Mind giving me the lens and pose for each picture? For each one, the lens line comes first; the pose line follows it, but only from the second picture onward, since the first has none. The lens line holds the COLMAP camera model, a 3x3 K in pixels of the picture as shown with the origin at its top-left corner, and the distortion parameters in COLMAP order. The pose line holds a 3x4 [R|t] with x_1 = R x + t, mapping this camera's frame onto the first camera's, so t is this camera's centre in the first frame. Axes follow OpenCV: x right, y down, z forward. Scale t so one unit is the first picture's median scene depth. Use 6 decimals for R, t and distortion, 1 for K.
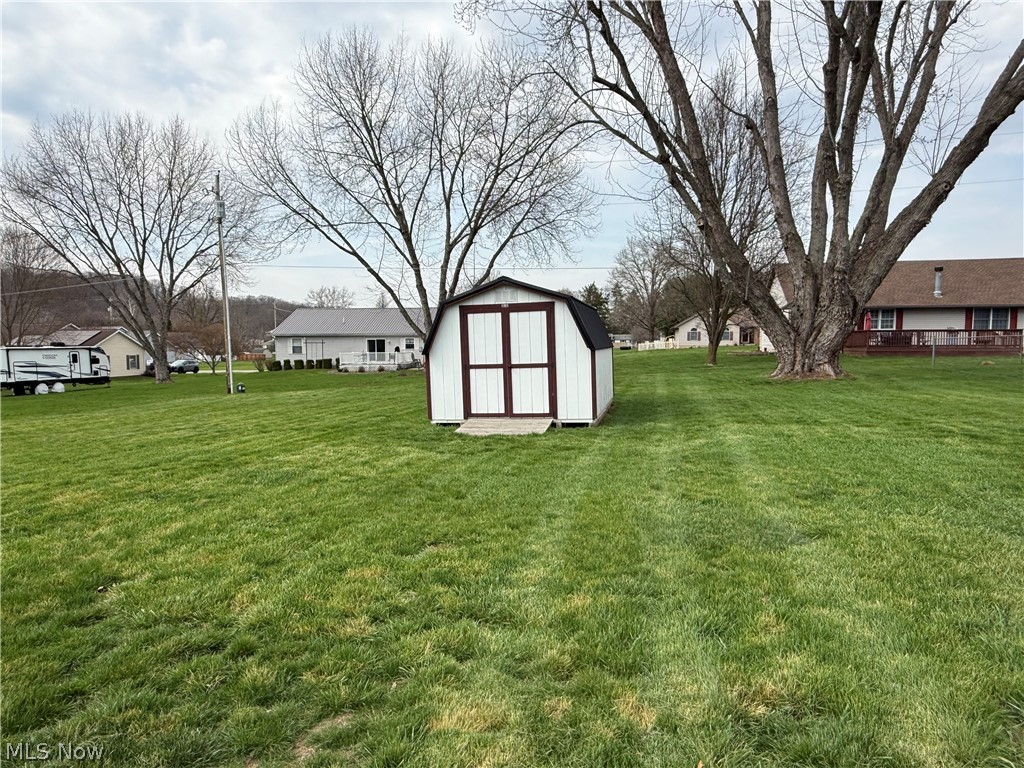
lens RADIAL K [[663.6, 0, 509.9], [0, 663.6, 389.8], [0, 0, 1]] dist [-0.010083, 0.011064]
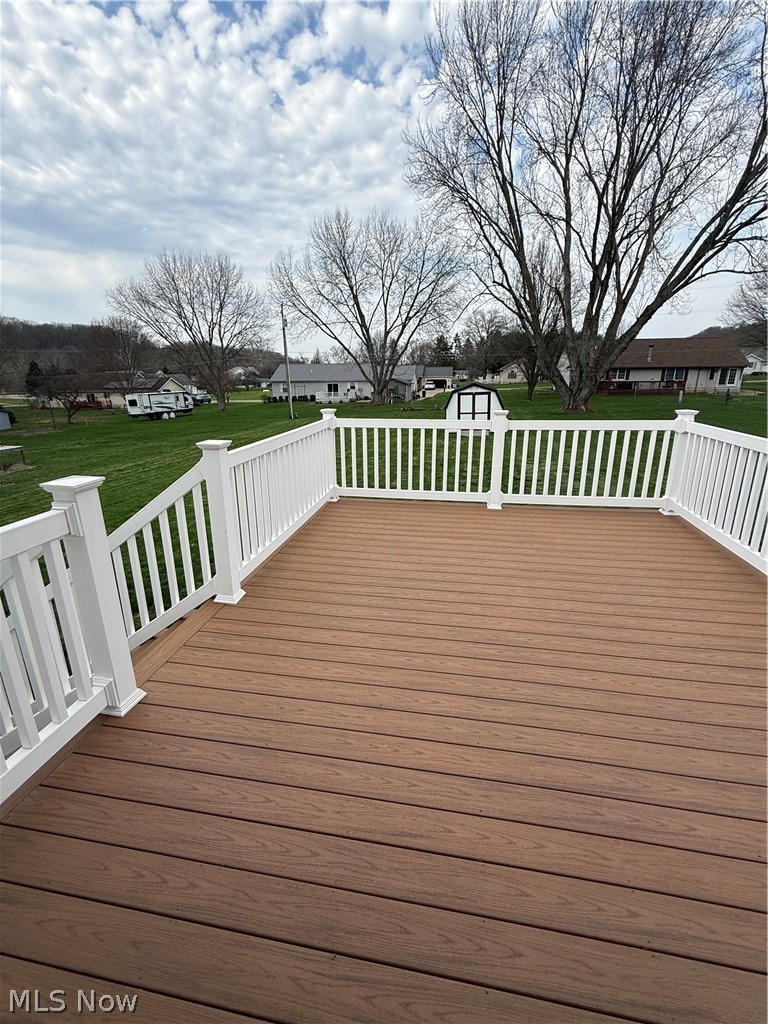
lens RADIAL K [[456.7, 0, 387.6], [0, 456.7, 507.7], [0, 0, 1]] dist [0.001150, -0.000318]
pose [[0.999532, -0.016121, 0.025988, -0.139082], [0.010200, 0.976850, 0.213684, -0.019368], [-0.028831, -0.213319, 0.976557, -0.338893]]
